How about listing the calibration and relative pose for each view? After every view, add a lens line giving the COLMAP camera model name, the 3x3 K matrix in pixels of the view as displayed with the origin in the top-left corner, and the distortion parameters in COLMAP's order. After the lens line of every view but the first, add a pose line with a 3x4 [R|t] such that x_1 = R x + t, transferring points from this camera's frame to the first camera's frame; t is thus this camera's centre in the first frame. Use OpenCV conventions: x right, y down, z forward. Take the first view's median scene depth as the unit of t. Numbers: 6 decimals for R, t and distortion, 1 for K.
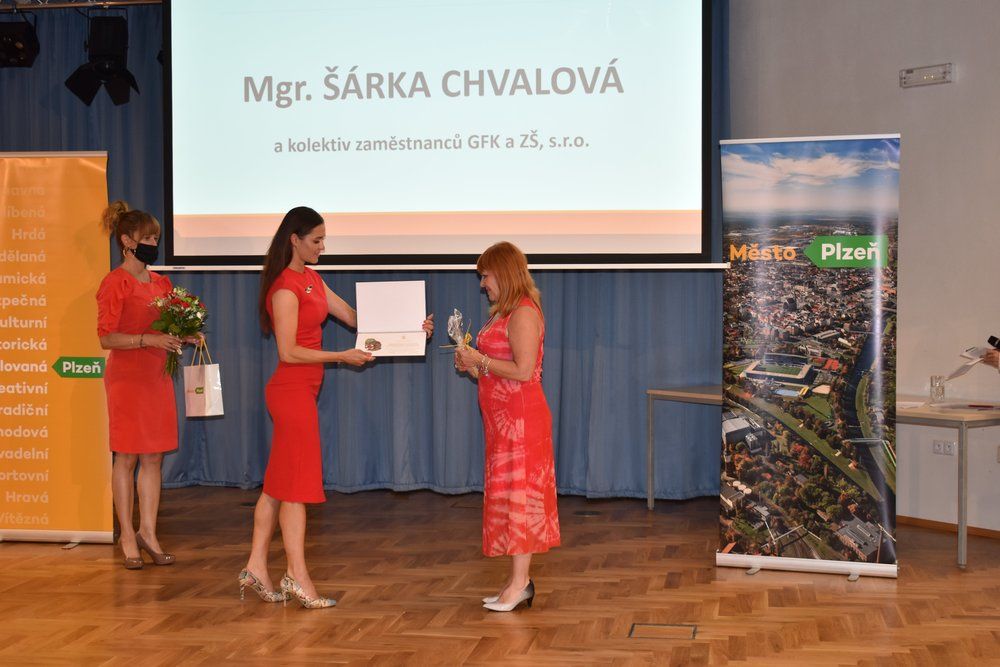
lens RADIAL K [[1541.1, 0, 502.3], [0, 1541.1, 339.7], [0, 0, 1]] dist [-0.014241, -0.018213]
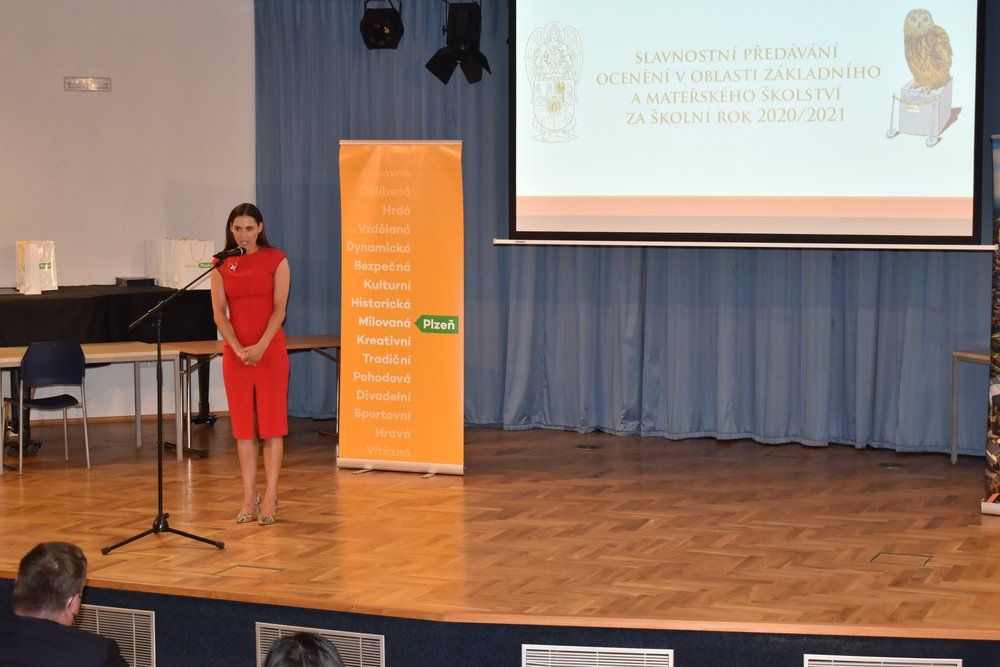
lens RADIAL K [[1869.6, 0, 501.2], [0, 1869.6, 335.7], [0, 0, 1]] dist [0.014605, 0.066881]
pose [[0.973567, 0.020471, -0.227481, 0.107006], [-0.011239, 0.999063, 0.041806, -0.036814], [0.228124, -0.038145, 0.972885, -0.413329]]
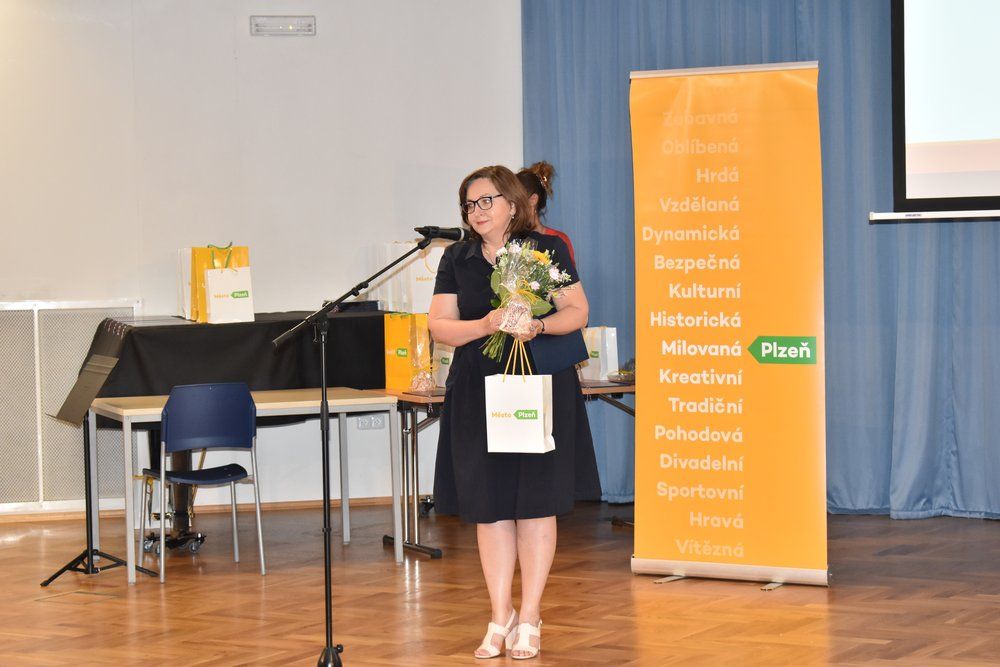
lens RADIAL K [[2272.3, 0, 504.7], [0, 2272.3, 345.0], [0, 0, 1]] dist [0.038661, 0.409188]
pose [[0.922502, 0.000372, -0.385991, 0.032434], [0.003929, 0.999939, 0.010355, 0.003783], [0.385971, -0.011069, 0.922444, -0.087793]]
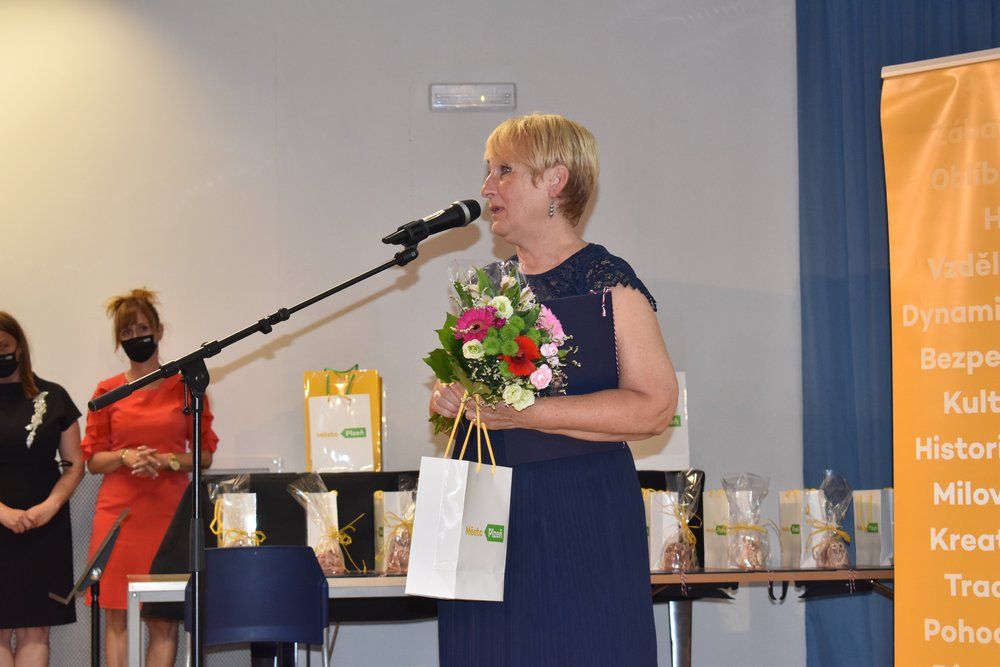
lens RADIAL K [[2272.3, 0, 504.7], [0, 2272.3, 345.0], [0, 0, 1]] dist [0.038661, 0.409188]
pose [[0.830082, -0.049289, -0.555459, -0.053624], [-0.009087, 0.994758, -0.101851, 0.049312], [0.557568, 0.089592, 0.825283, 0.364274]]
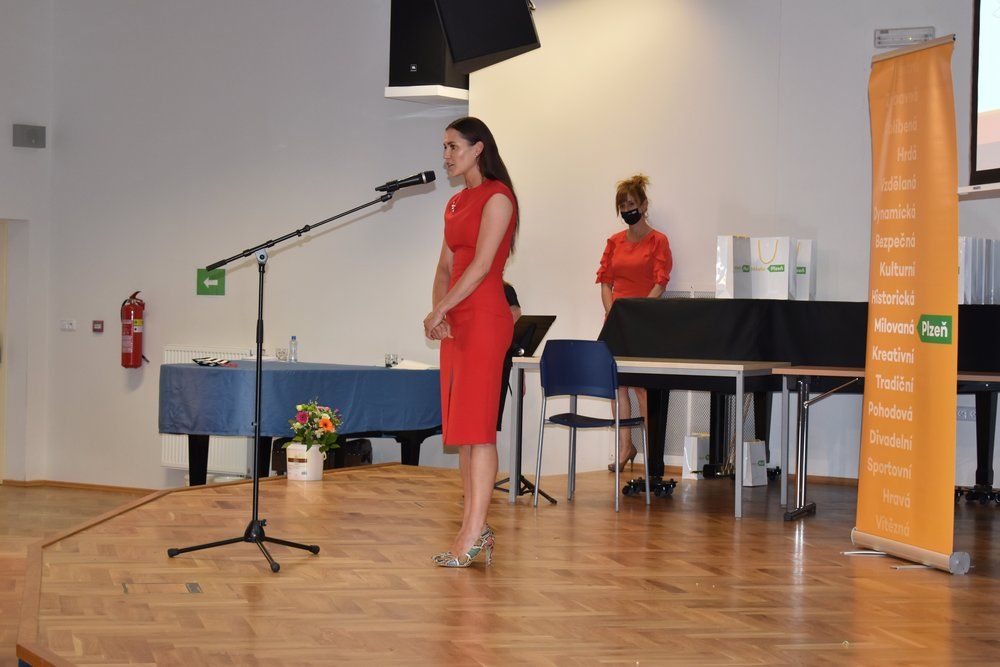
lens RADIAL K [[2134.0, 0, 498.8], [0, 2134.0, 334.0], [0, 0, 1]] dist [0.024361, 0.079303]
pose [[0.377106, 0.025825, -0.925810, 0.662473], [-0.062104, 0.998066, 0.002544, 0.033841], [0.924086, 0.056537, 0.377981, 0.457125]]
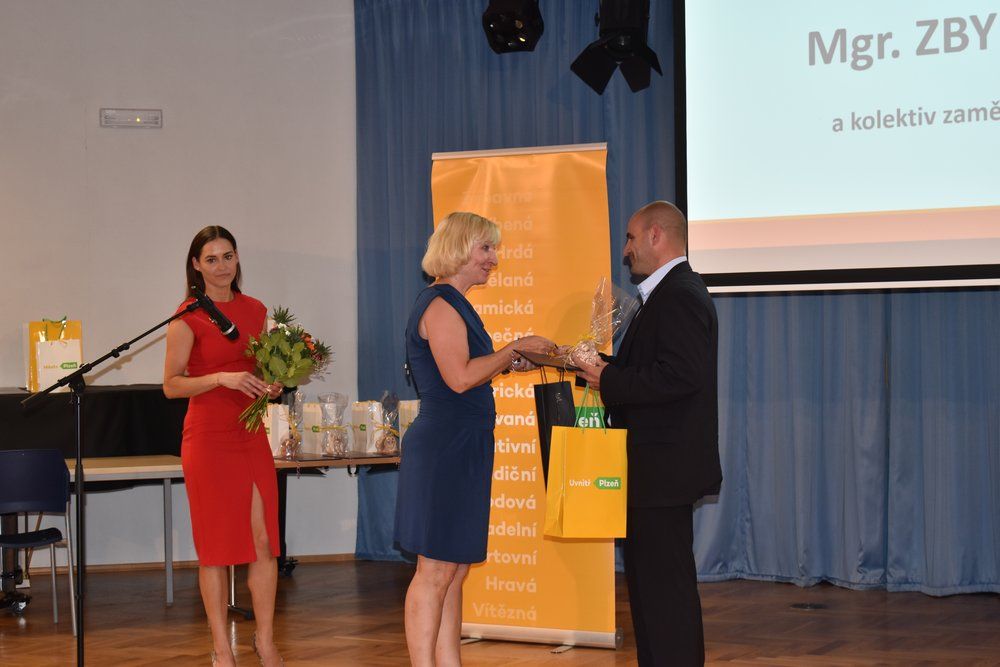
lens RADIAL K [[1901.2, 0, 503.0], [0, 1901.2, 342.8], [0, 0, 1]] dist [0.005544, 0.098178]
pose [[0.939101, -0.009086, -0.343522, 0.026113], [-0.002918, 0.999404, -0.034410, 0.013276], [0.343630, 0.033317, 0.938514, 0.087497]]
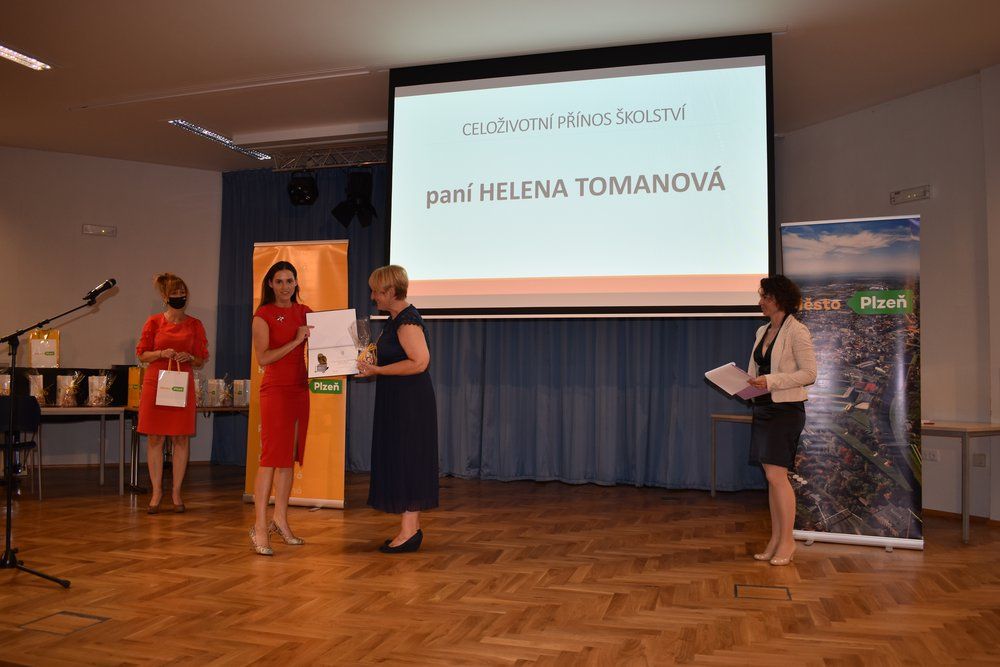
lens RADIAL K [[807.8, 0, 503.0], [0, 807.8, 337.2], [0, 0, 1]] dist [-0.089680, 0.006481]
pose [[0.994654, 0.010768, -0.102704, -0.031150], [-0.020033, 0.995775, -0.089615, 0.040213], [0.101305, 0.091194, 0.990667, 0.280499]]
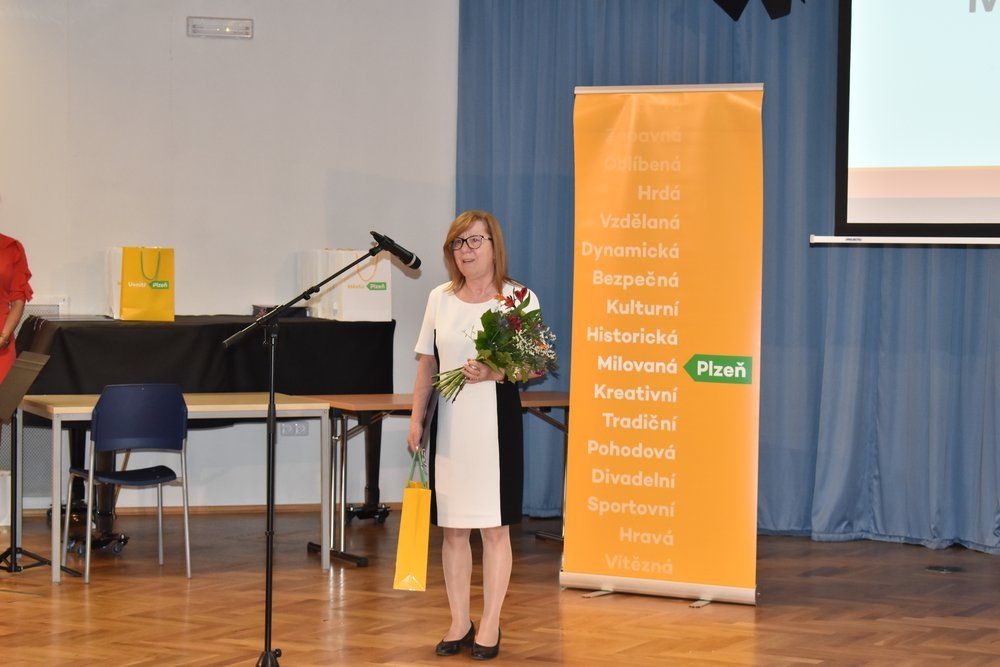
lens RADIAL K [[2272.3, 0, 504.7], [0, 2272.3, 345.0], [0, 0, 1]] dist [0.038661, 0.409188]
pose [[0.938631, 0.028998, -0.343701, 0.011980], [-0.029696, 0.999554, 0.003235, 0.006219], [0.343641, 0.007170, 0.939074, -0.096389]]
